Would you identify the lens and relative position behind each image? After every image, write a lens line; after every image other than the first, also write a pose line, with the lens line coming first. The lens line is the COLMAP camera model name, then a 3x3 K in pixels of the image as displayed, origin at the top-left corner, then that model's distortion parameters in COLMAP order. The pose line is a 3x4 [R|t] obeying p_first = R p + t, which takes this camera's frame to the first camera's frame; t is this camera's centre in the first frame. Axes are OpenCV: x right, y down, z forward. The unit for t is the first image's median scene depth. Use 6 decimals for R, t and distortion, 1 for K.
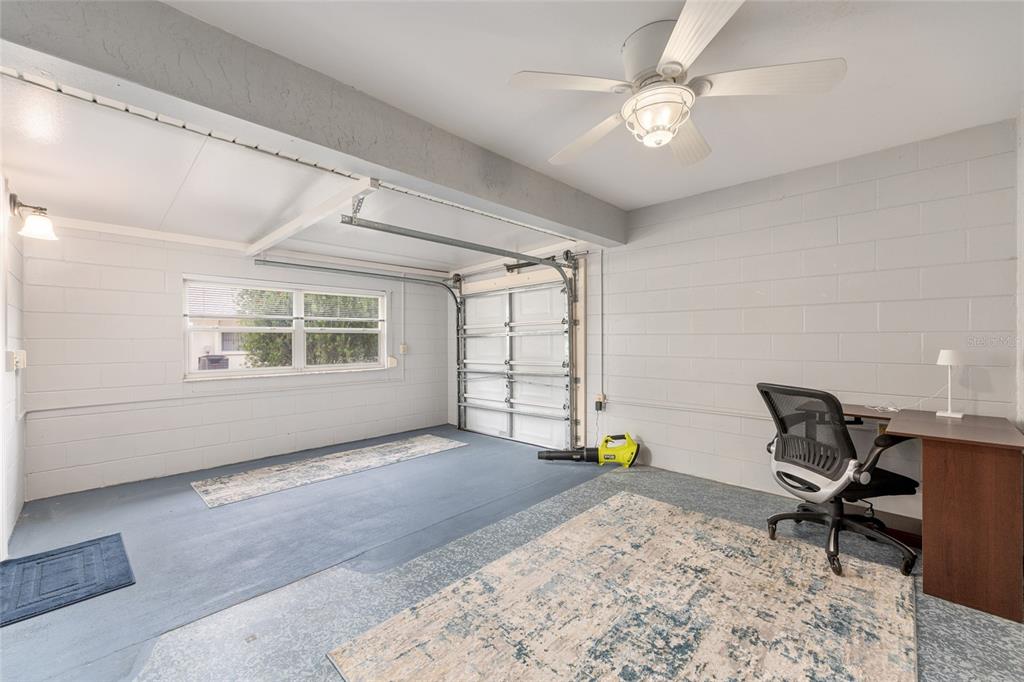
lens RADIAL K [[406.1, 0, 512.0], [0, 406.1, 339.2], [0, 0, 1]] dist [-0.009259, 0.000313]
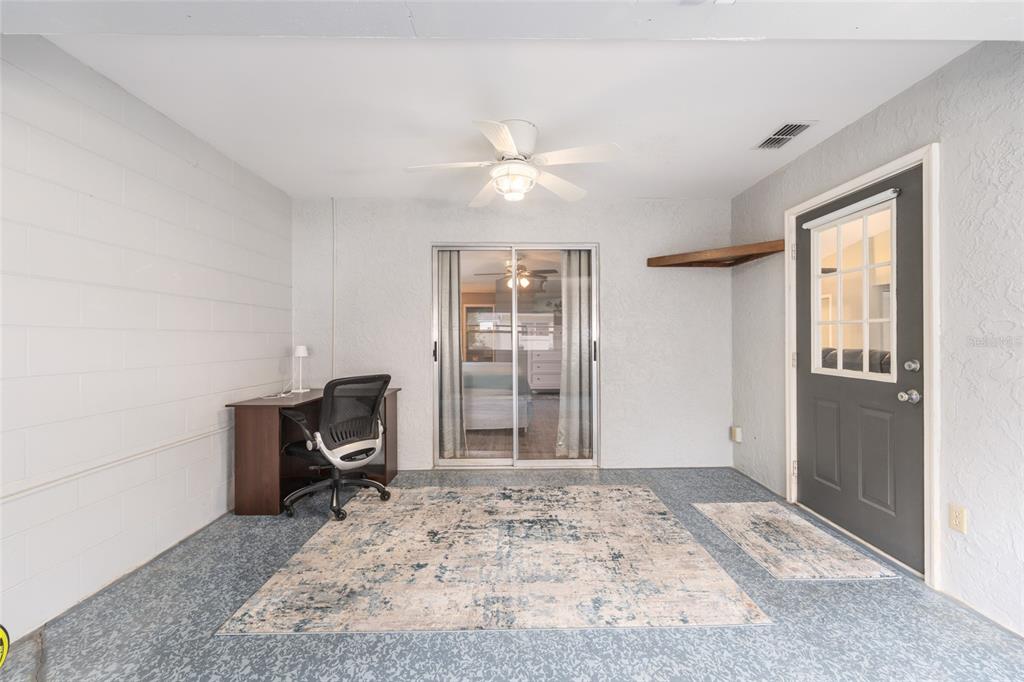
lens RADIAL K [[406.1, 0, 512.6], [0, 406.1, 338.0], [0, 0, 1]] dist [-0.009259, 0.000313]
pose [[-0.694249, 0.005154, 0.719716, -0.587475], [0.008896, 0.999959, 0.001420, -0.000334], [-0.719680, 0.007389, -0.694267, 1.756621]]
